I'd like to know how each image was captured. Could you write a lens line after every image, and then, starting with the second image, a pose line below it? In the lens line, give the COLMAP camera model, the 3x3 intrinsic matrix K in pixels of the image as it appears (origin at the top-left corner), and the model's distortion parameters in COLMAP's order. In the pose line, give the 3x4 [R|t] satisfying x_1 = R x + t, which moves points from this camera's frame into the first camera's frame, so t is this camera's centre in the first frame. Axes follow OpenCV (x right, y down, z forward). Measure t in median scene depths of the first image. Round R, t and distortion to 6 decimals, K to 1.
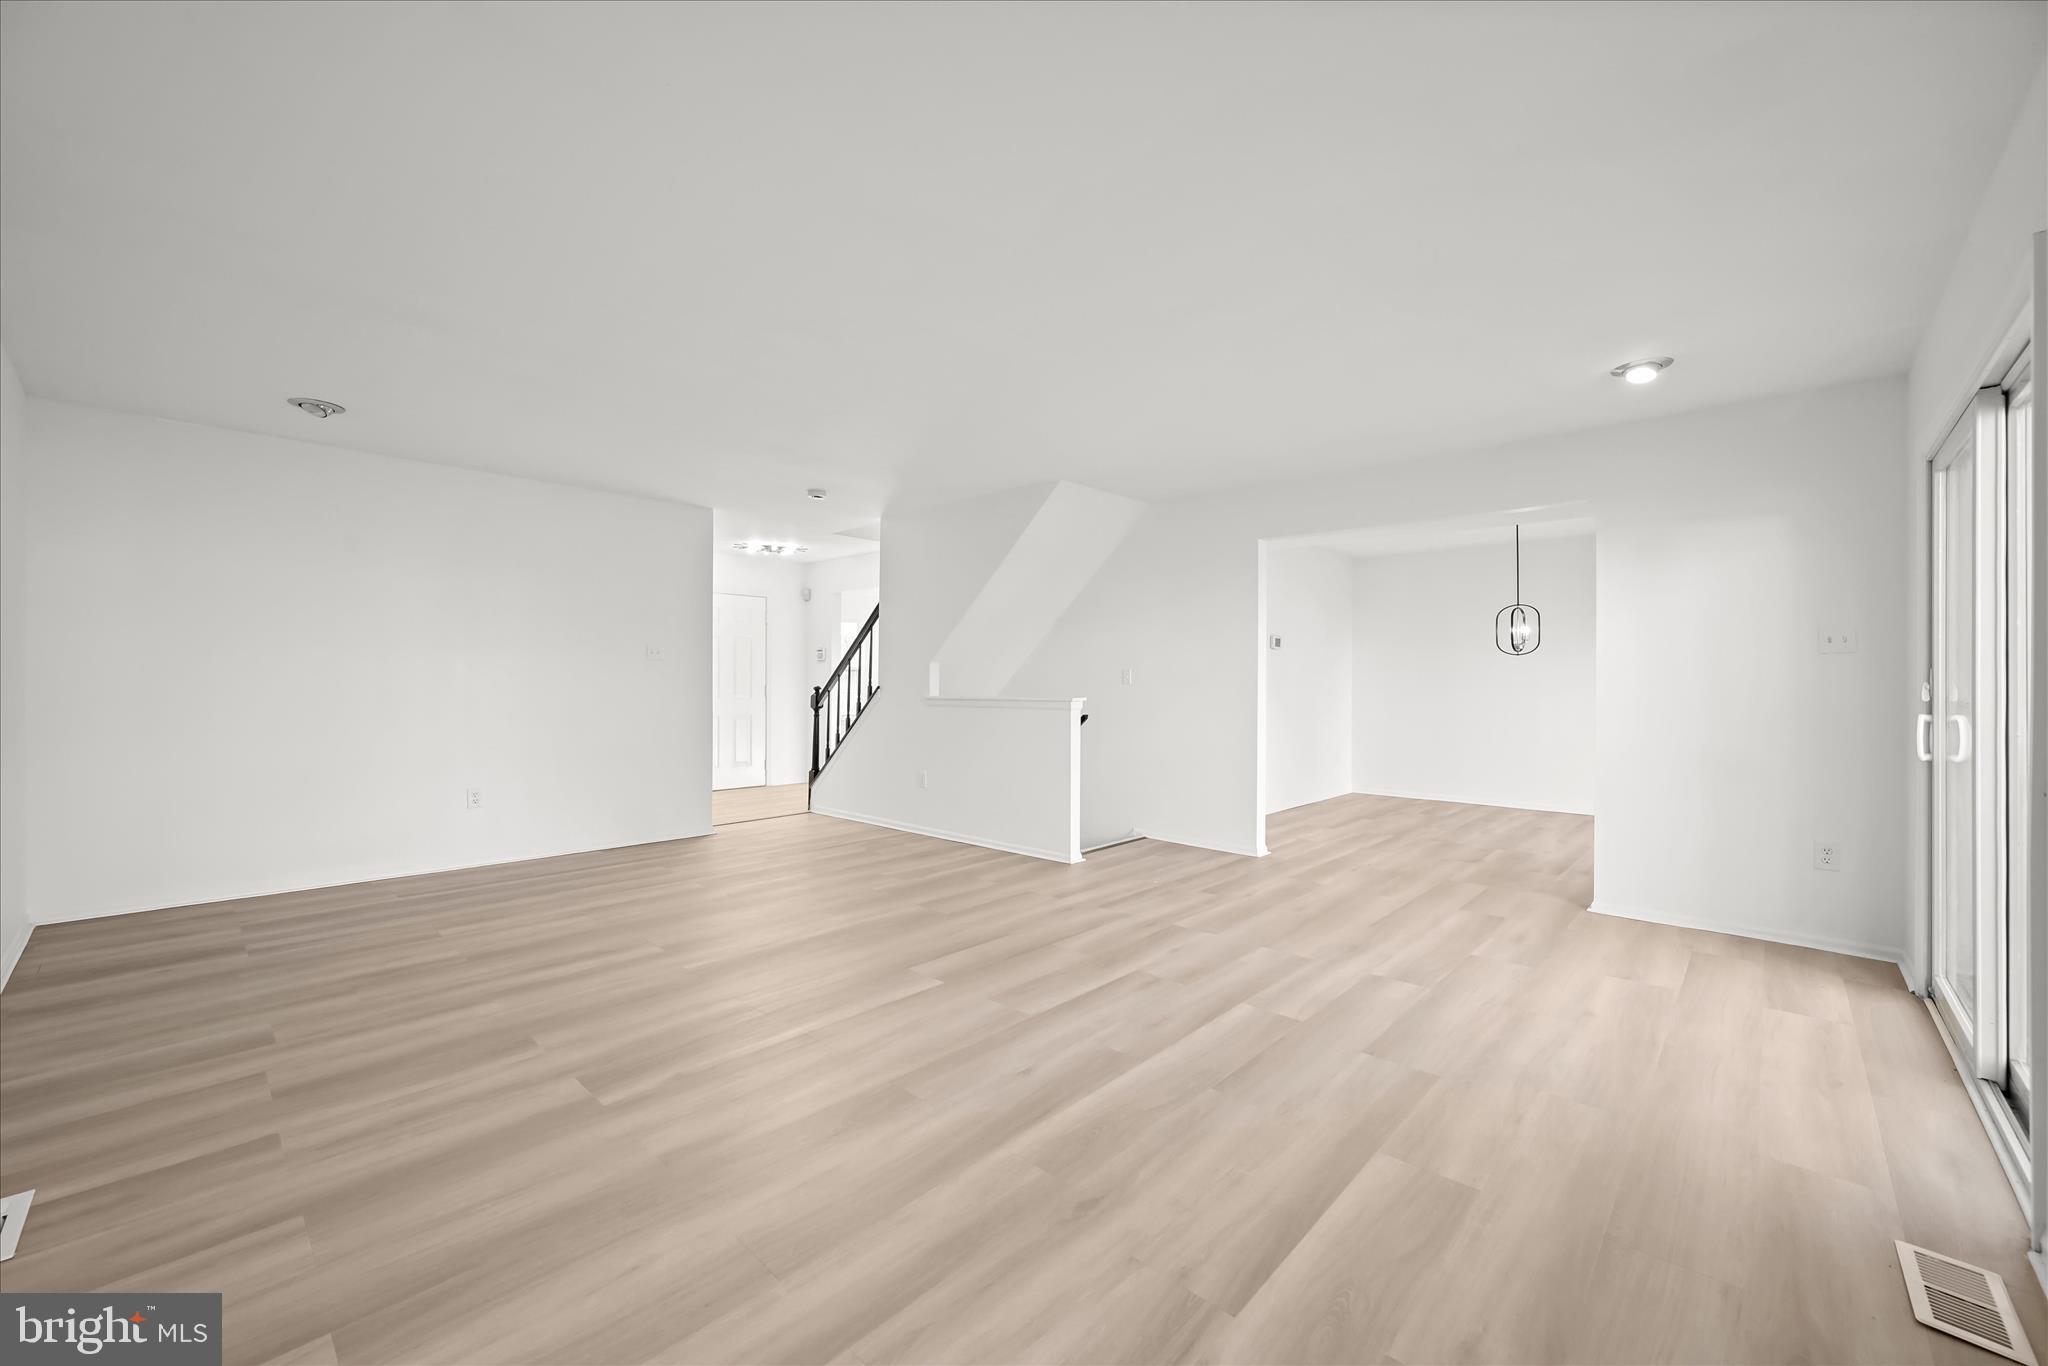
lens RADIAL K [[806.5, 0, 1026.6], [0, 806.5, 683.4], [0, 0, 1]] dist [-0.001062, -0.000064]
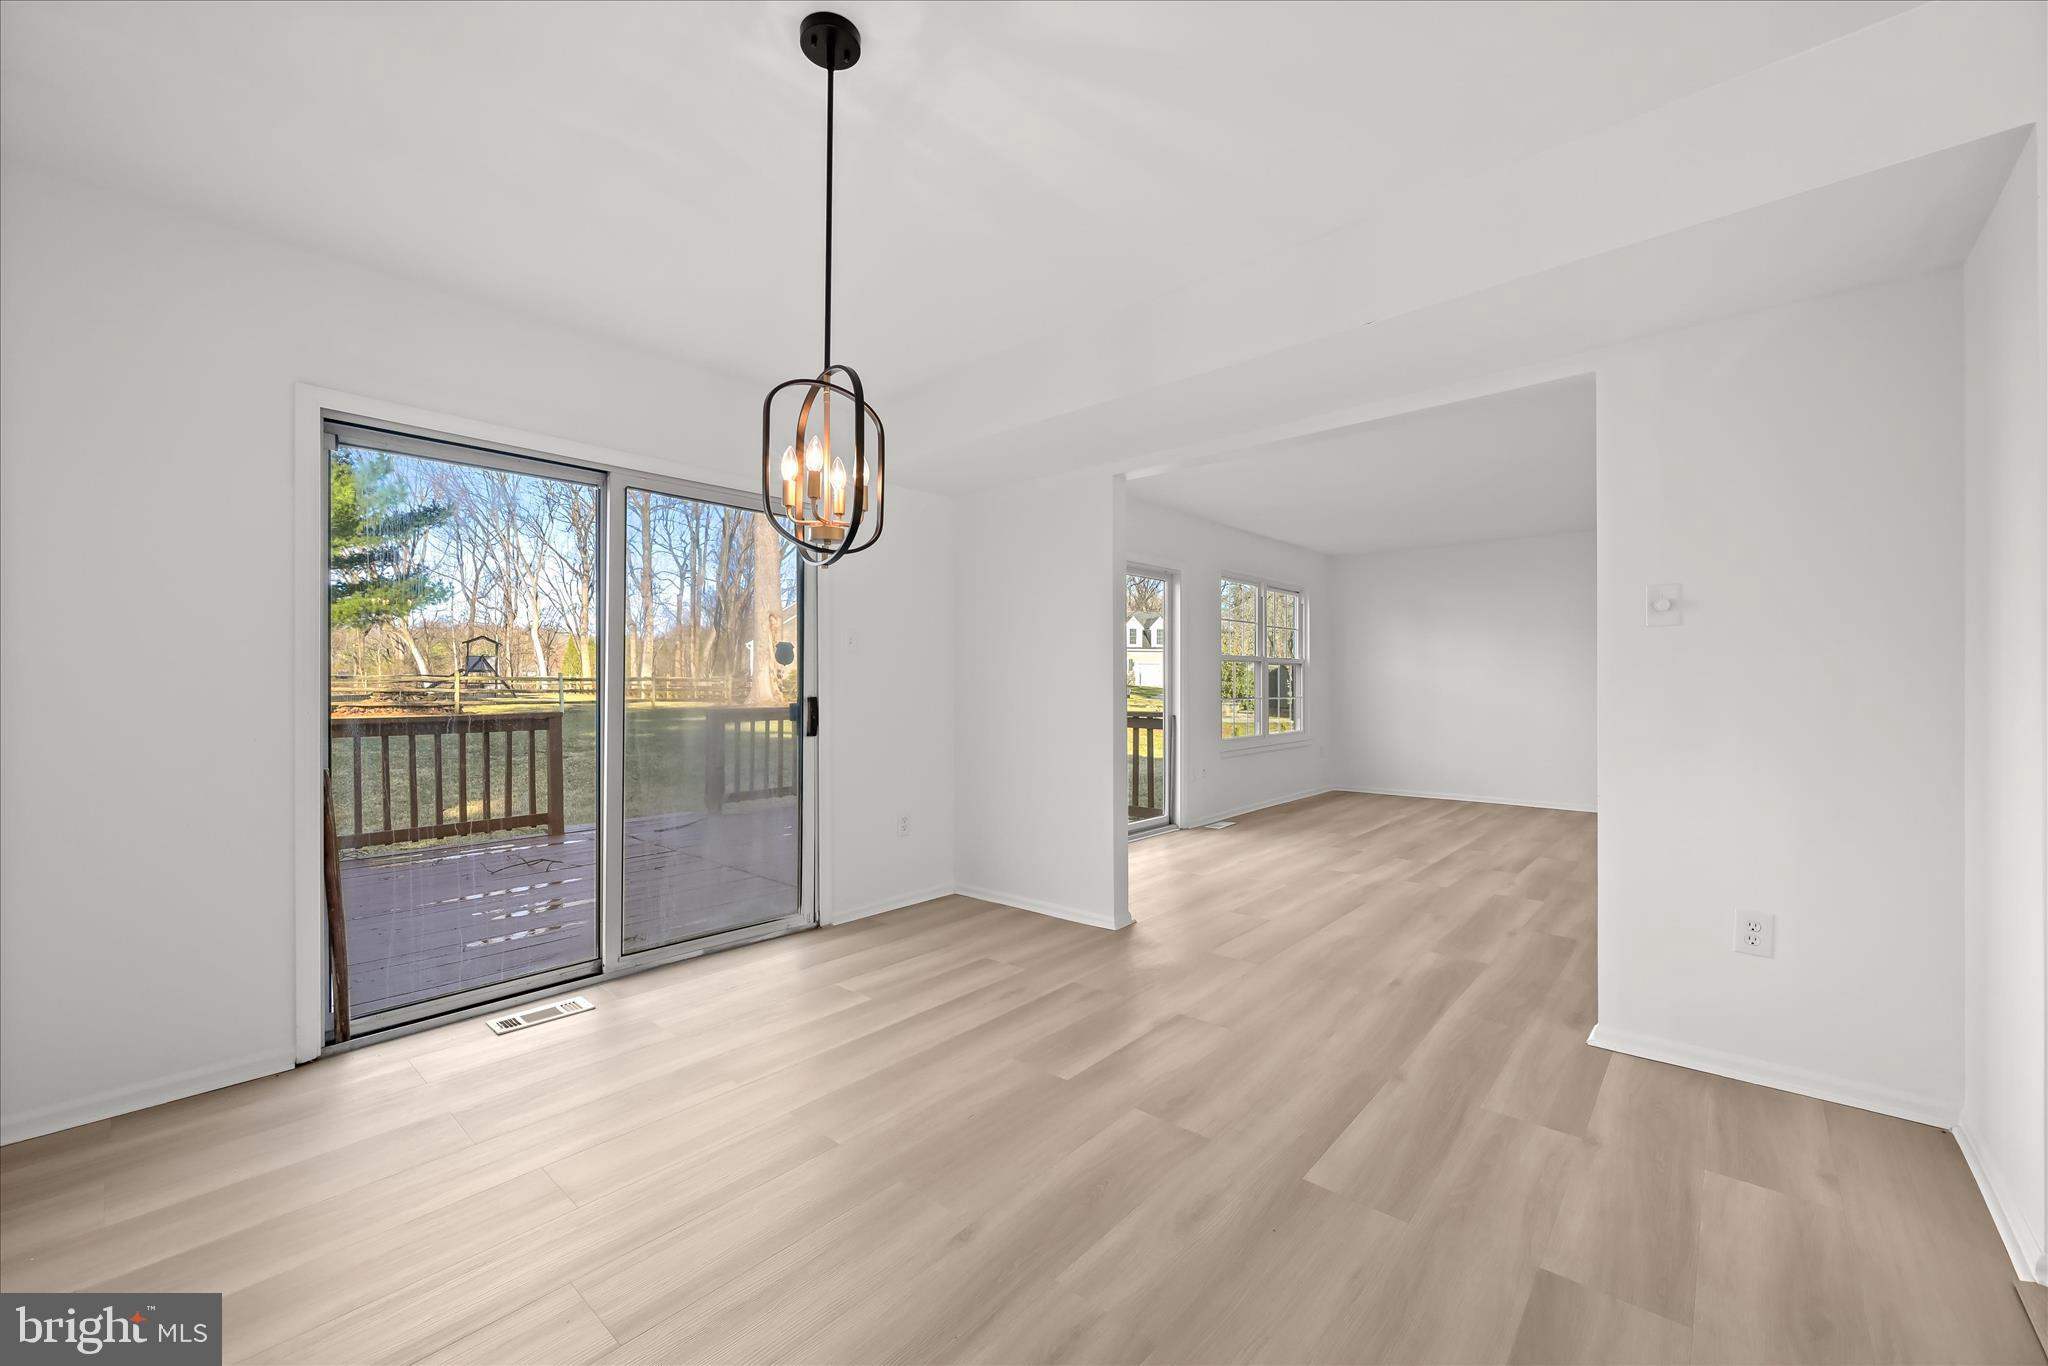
lens RADIAL K [[806.5, 0, 1026.6], [0, 806.5, 683.4], [0, 0, 1]] dist [-0.001062, -0.000064]
pose [[-0.999511, -0.002321, -0.031184, 1.148706], [-0.002286, 0.999997, -0.001165, 0.005236], [0.031187, -0.001093, -0.999513, 2.614567]]
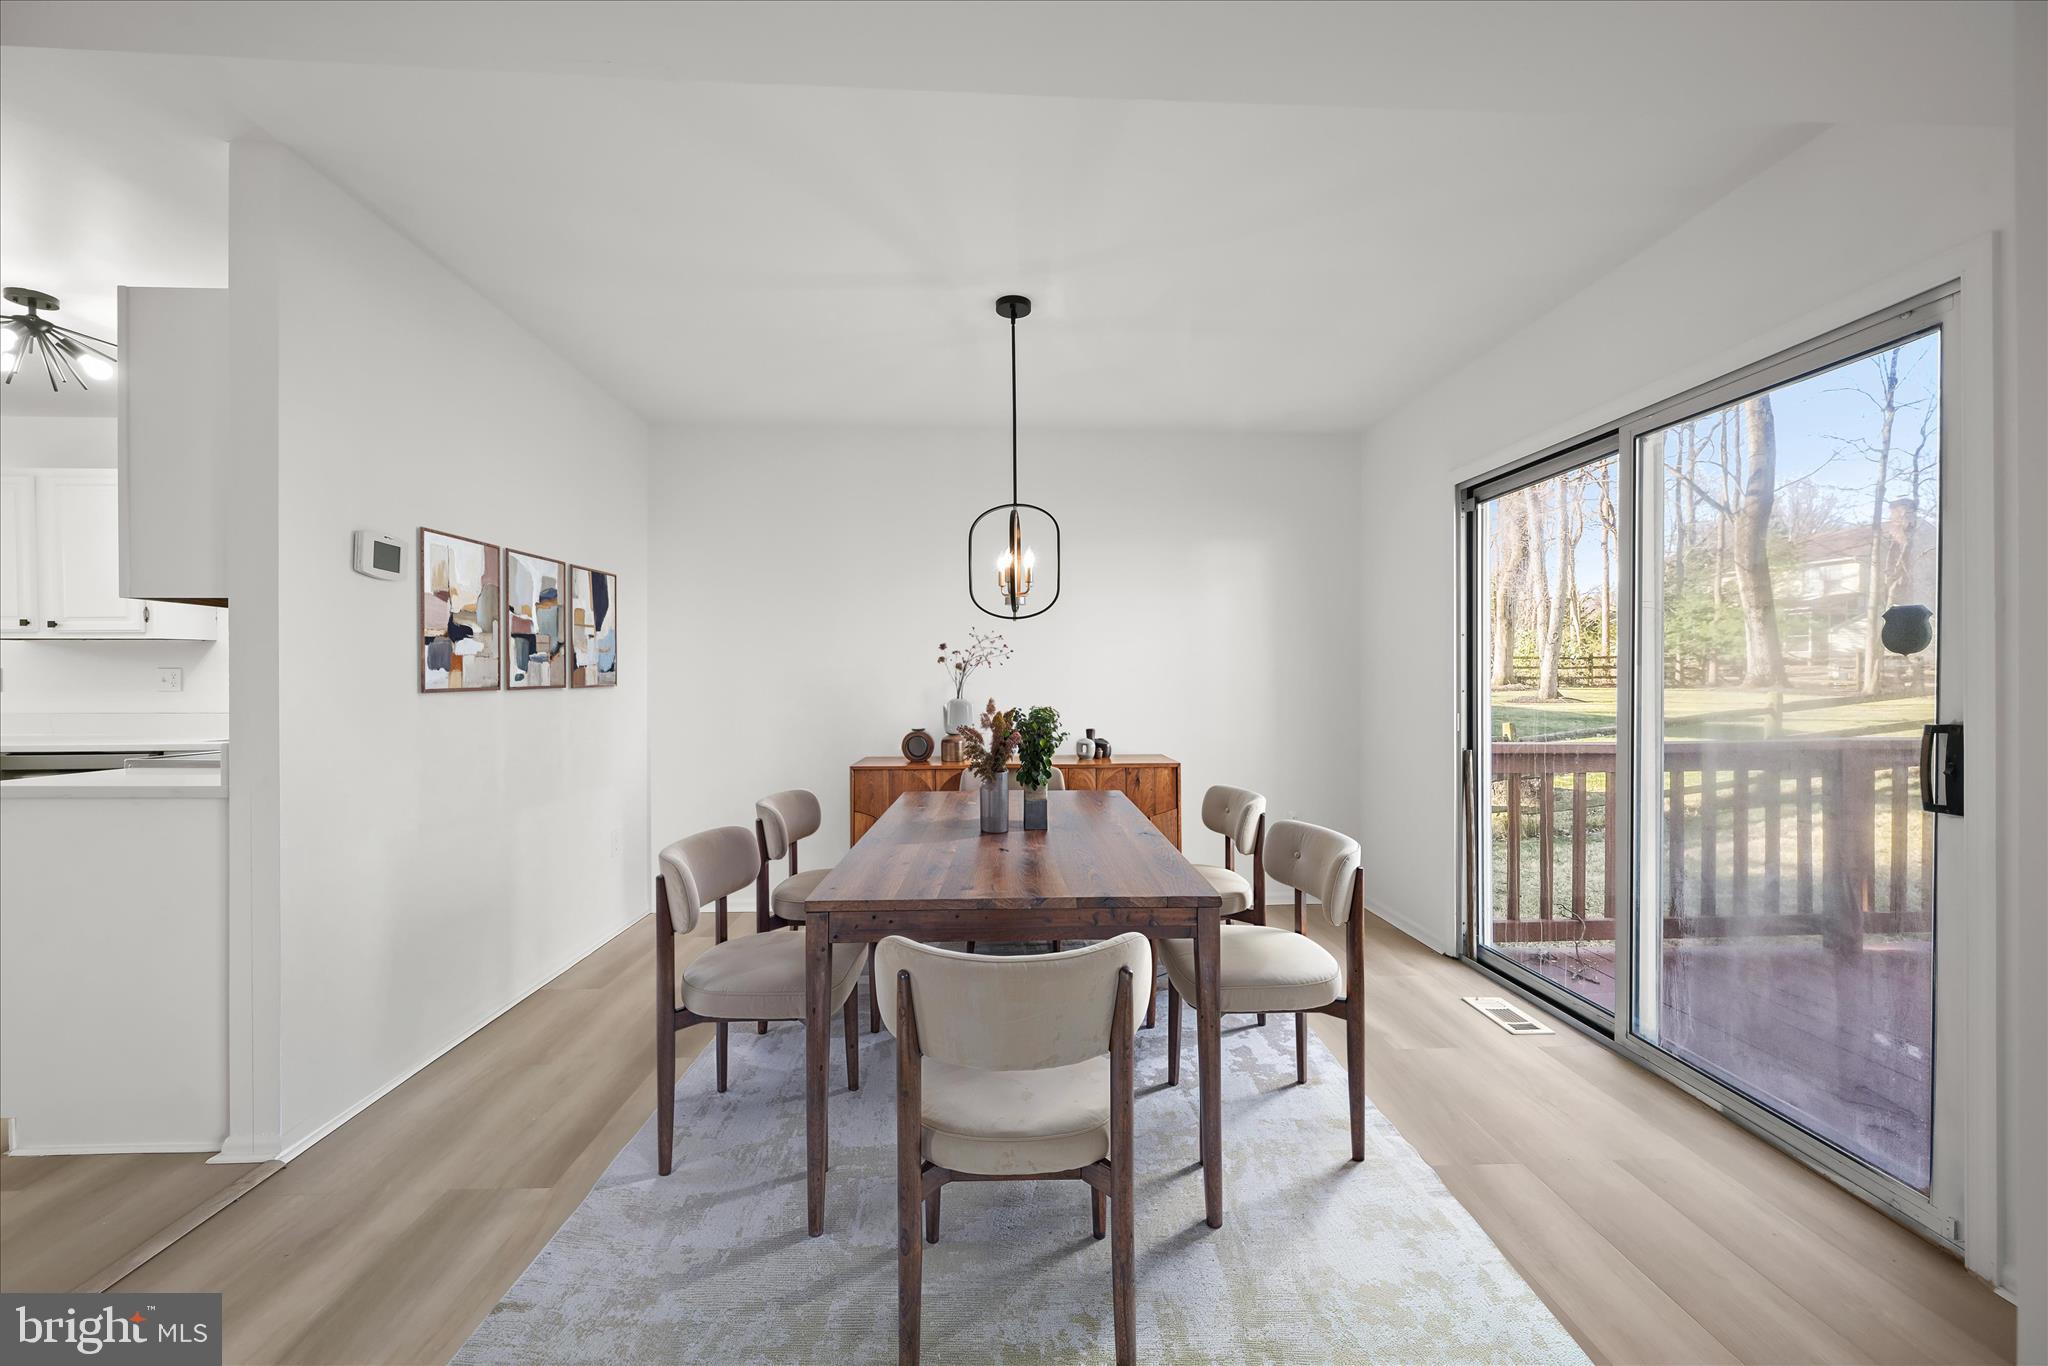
lens RADIAL K [[806.5, 0, 1026.6], [0, 806.5, 683.4], [0, 0, 1]] dist [-0.001062, -0.000064]
pose [[0.701028, -0.002564, 0.713130, 0.619941], [-0.000997, 0.999989, 0.004576, -0.003925], [-0.713133, -0.003919, 0.701017, 1.424302]]
